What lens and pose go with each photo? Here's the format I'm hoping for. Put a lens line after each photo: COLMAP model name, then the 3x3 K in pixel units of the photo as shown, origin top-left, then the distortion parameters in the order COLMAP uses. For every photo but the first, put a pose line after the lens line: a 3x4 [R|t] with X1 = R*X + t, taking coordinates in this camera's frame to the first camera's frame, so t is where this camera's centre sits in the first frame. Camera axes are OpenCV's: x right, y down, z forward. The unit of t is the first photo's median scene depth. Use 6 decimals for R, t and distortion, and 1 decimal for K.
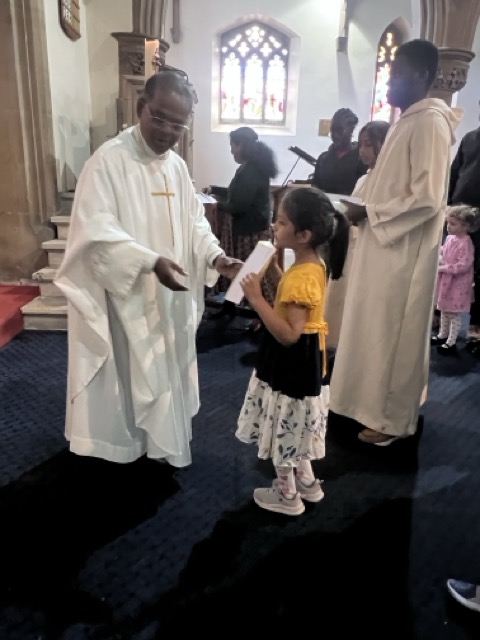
lens RADIAL K [[472.2, 0, 241.1], [0, 472.2, 321.1], [0, 0, 1]] dist [-0.002166, -0.003702]
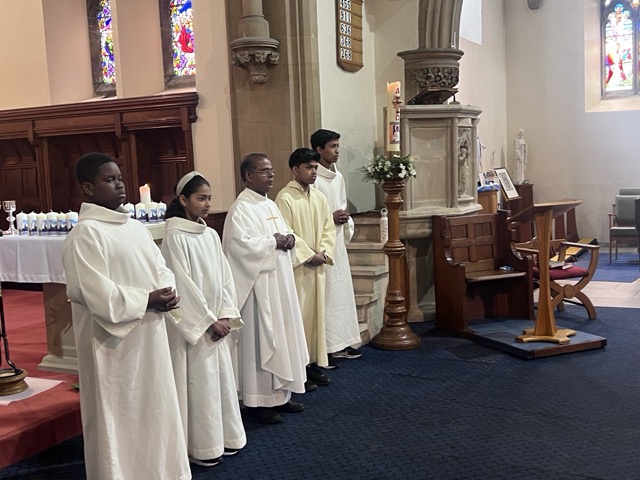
lens RADIAL K [[765.7, 0, 313.9], [0, 765.7, 244.8], [0, 0, 1]] dist [0.038169, 0.000000]
pose [[0.860386, -0.018283, -0.509314, 0.250353], [-0.077558, 0.983019, -0.166307, 0.034026], [0.503706, 0.182590, 0.844358, -0.233075]]
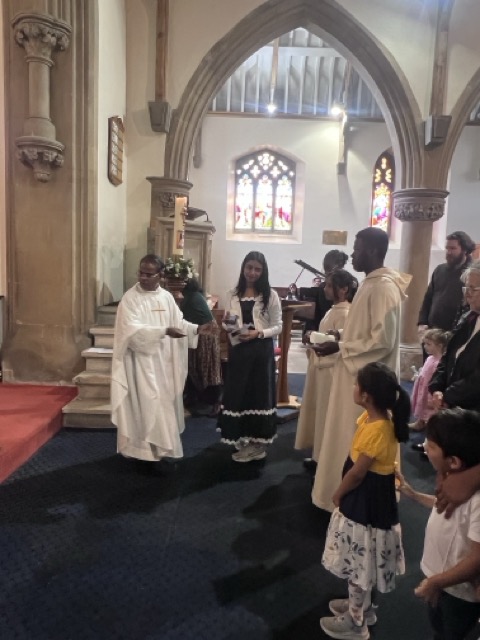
lens RADIAL K [[472.2, 0, 237.5], [0, 472.2, 321.6], [0, 0, 1]] dist [-0.002166, -0.003702]
pose [[0.999408, 0.010194, -0.032860, 0.003687], [-0.015922, 0.983707, -0.179070, -0.017574], [0.030499, 0.179487, 0.983287, -0.089213]]
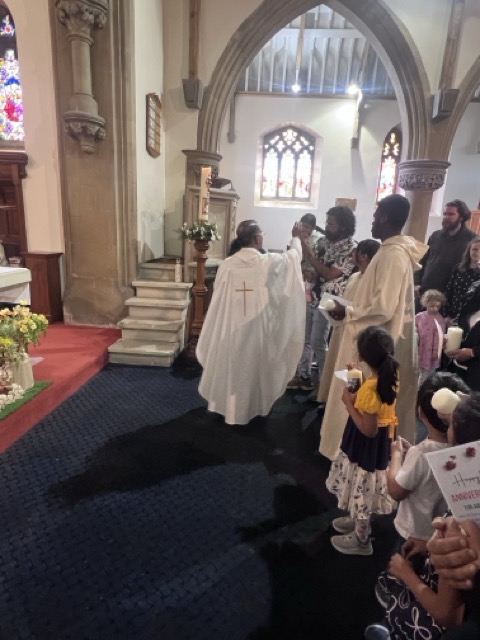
lens RADIAL K [[366.8, 0, 241.1], [0, 366.8, 320.0], [0, 0, 1]] dist [-0.003840, -0.000226]
pose [[0.994503, 0.041379, -0.096186, 0.020220], [-0.046016, 0.997858, -0.046499, -0.038156], [0.094056, 0.050670, 0.994277, -0.038243]]
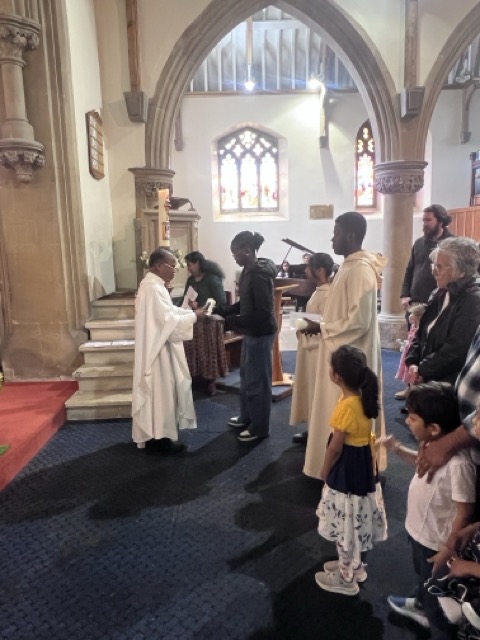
lens RADIAL K [[472.2, 0, 240.9], [0, 472.2, 319.7], [0, 0, 1]] dist [-0.002166, -0.003702]
pose [[0.997930, -0.061164, -0.019857, 0.012861], [0.057939, 0.989146, -0.135031, -0.023885], [0.027901, 0.133601, 0.990642, -0.110291]]
